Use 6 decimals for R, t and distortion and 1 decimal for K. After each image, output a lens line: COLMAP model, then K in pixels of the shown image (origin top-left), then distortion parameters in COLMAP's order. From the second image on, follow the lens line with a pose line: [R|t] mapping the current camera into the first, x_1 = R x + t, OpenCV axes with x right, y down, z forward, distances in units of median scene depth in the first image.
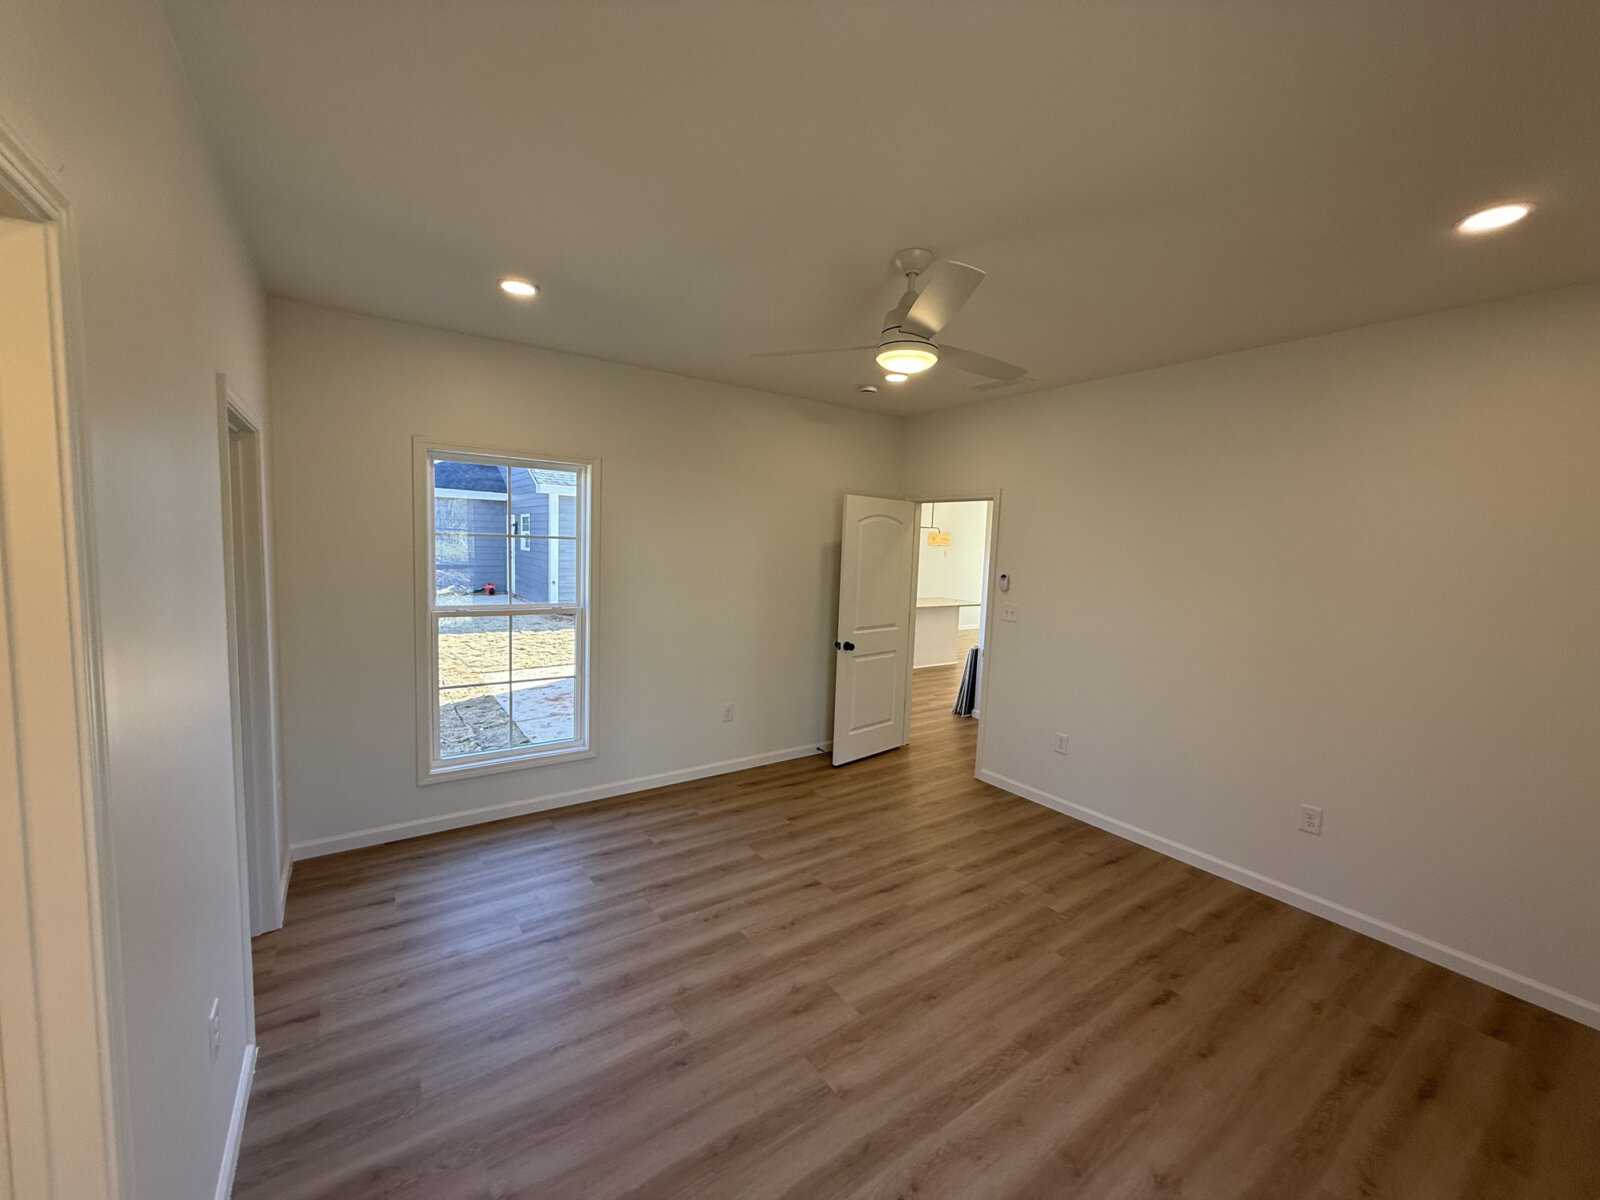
lens RADIAL K [[630.6, 0, 800.8], [0, 630.6, 598.2], [0, 0, 1]] dist [0.001438, -0.000118]
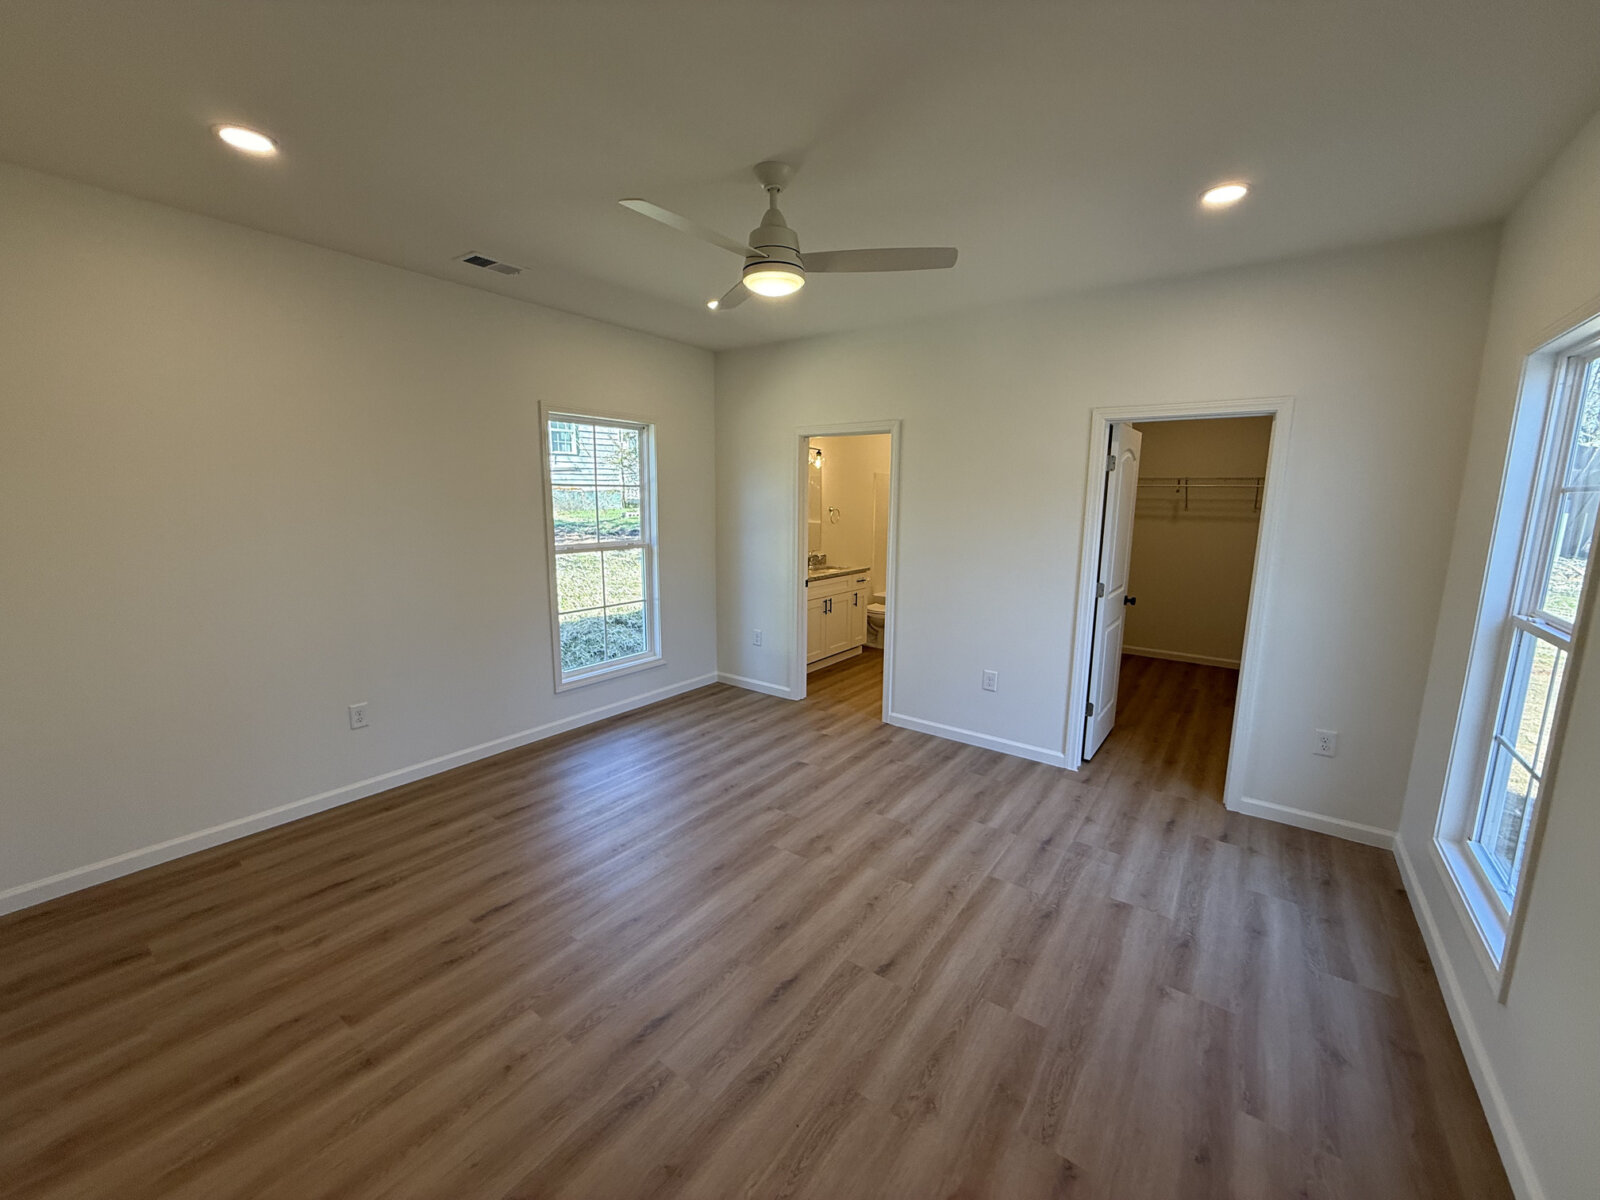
lens RADIAL K [[630.6, 0, 803.9], [0, 630.6, 600.6], [0, 0, 1]] dist [0.001438, -0.000118]
pose [[-0.942257, 0.006733, -0.334823, 0.381027], [-0.077531, 0.968250, 0.237658, -0.112860], [0.325792, 0.249894, -0.911818, 1.707618]]
